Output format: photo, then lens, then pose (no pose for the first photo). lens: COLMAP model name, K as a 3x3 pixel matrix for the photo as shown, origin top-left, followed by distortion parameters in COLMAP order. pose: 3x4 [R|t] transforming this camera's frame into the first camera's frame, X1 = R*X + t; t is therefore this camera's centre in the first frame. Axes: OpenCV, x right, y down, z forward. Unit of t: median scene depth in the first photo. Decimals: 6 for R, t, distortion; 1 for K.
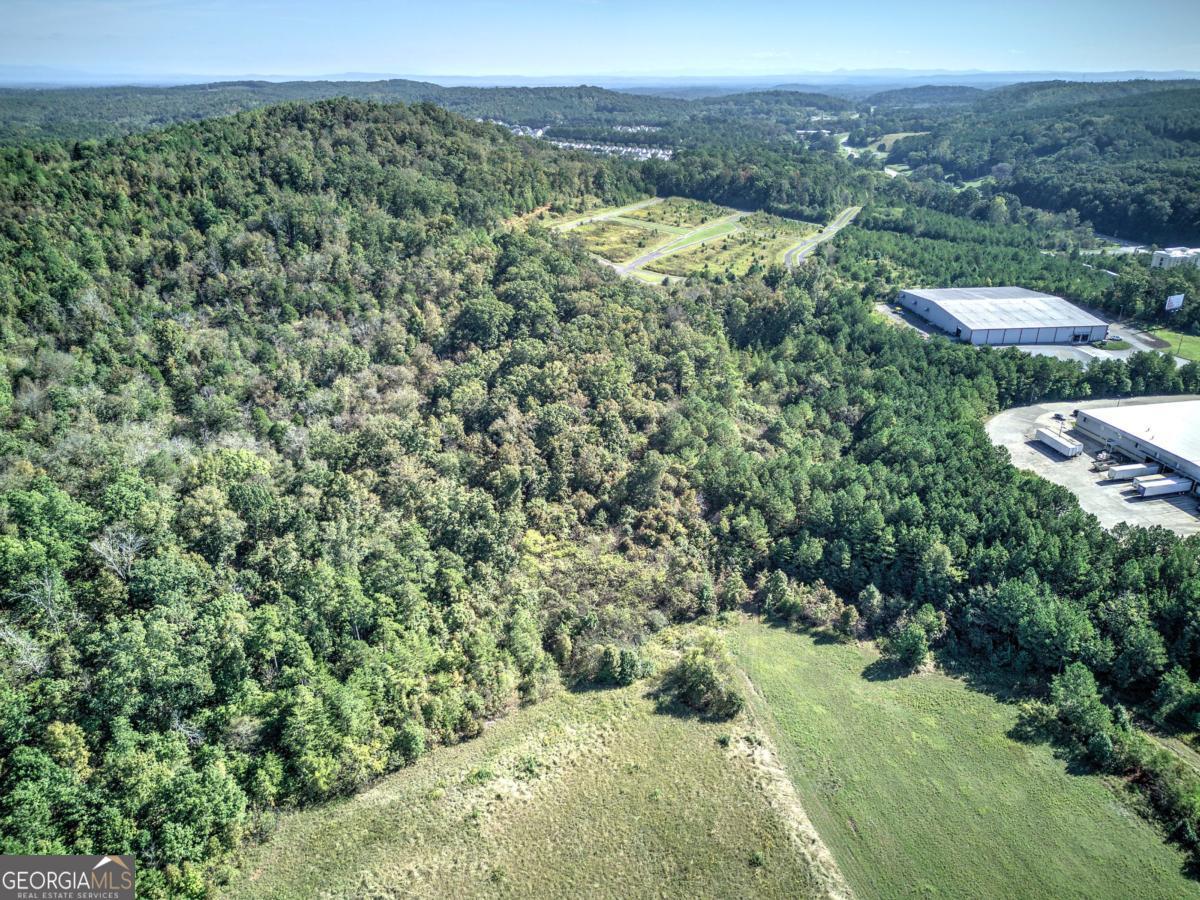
lens RADIAL K [[843.9, 0, 603.7], [0, 843.9, 444.3], [0, 0, 1]] dist [0.070044, -0.064634]
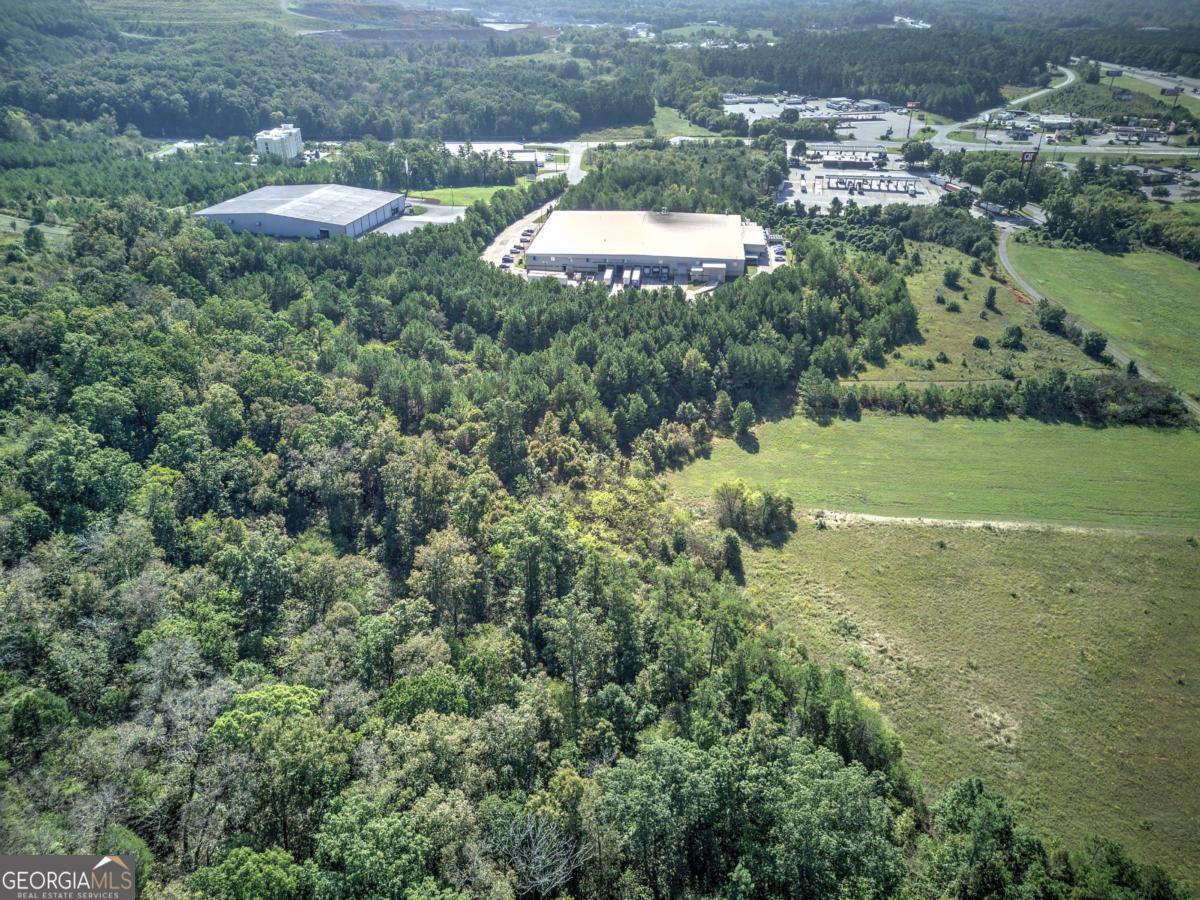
lens RADIAL K [[843.9, 0, 601.4], [0, 843.9, 450.8], [0, 0, 1]] dist [0.070044, -0.064634]
pose [[0.308750, -0.459347, 0.832871, -0.695571], [0.373118, 0.863956, 0.338175, -0.207510], [-0.874904, 0.206348, 0.438137, 0.542140]]
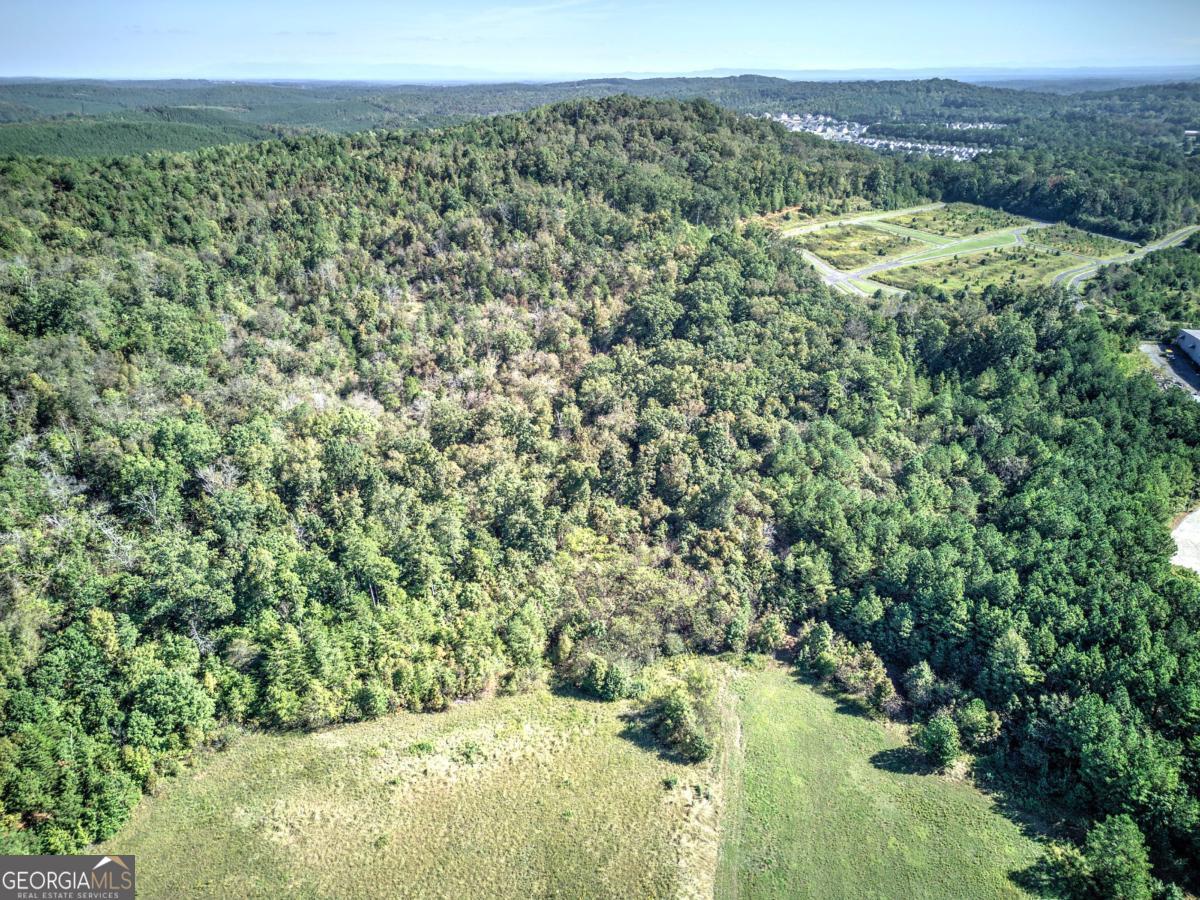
lens RADIAL K [[843.9, 0, 603.2], [0, 843.9, 445.3], [0, 0, 1]] dist [0.070044, -0.064634]
pose [[0.926676, 0.148201, -0.345410, 0.256742], [-0.146065, 0.988746, 0.032363, -0.030705], [0.346319, 0.020463, 0.937894, 0.062100]]
